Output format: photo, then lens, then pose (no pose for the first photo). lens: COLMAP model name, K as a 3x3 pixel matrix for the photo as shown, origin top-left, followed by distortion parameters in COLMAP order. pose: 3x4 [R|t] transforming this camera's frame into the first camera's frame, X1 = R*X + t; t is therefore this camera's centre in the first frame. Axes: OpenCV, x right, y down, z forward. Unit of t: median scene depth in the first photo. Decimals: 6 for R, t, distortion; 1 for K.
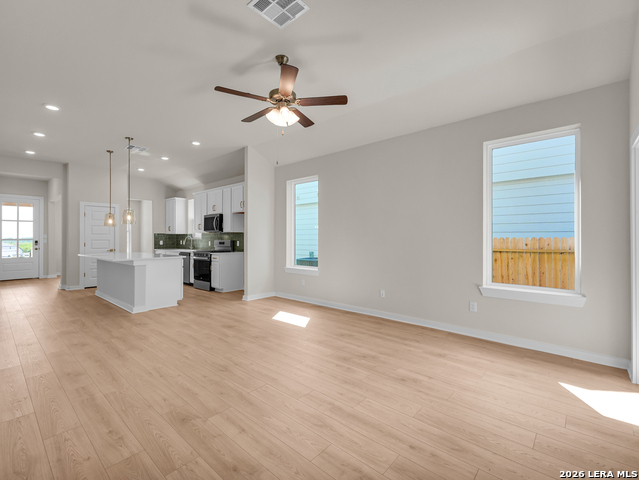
lens RADIAL K [[293.0, 0, 323.5], [0, 293.0, 237.0], [0, 0, 1]] dist [0.016910, -0.007386]
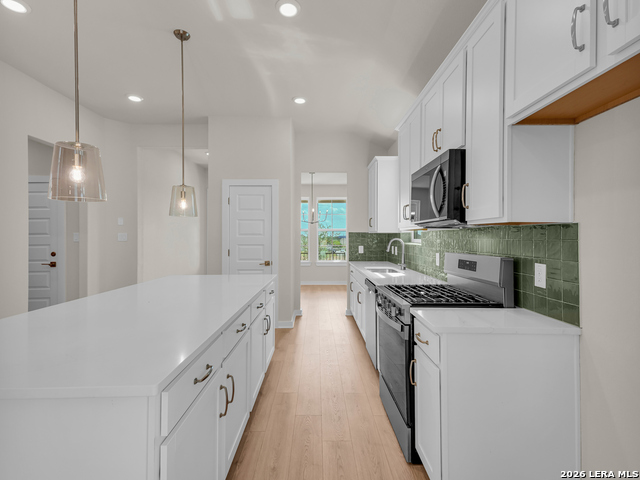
lens RADIAL K [[315.8, 0, 318.6], [0, 315.8, 240.3], [0, 0, 1]] dist [0.020778, -0.000051]
pose [[0.661868, 0.006998, -0.749588, -0.206933], [0.003398, 0.999918, 0.012335, -0.006244], [0.749613, -0.010711, 0.661790, 0.669104]]
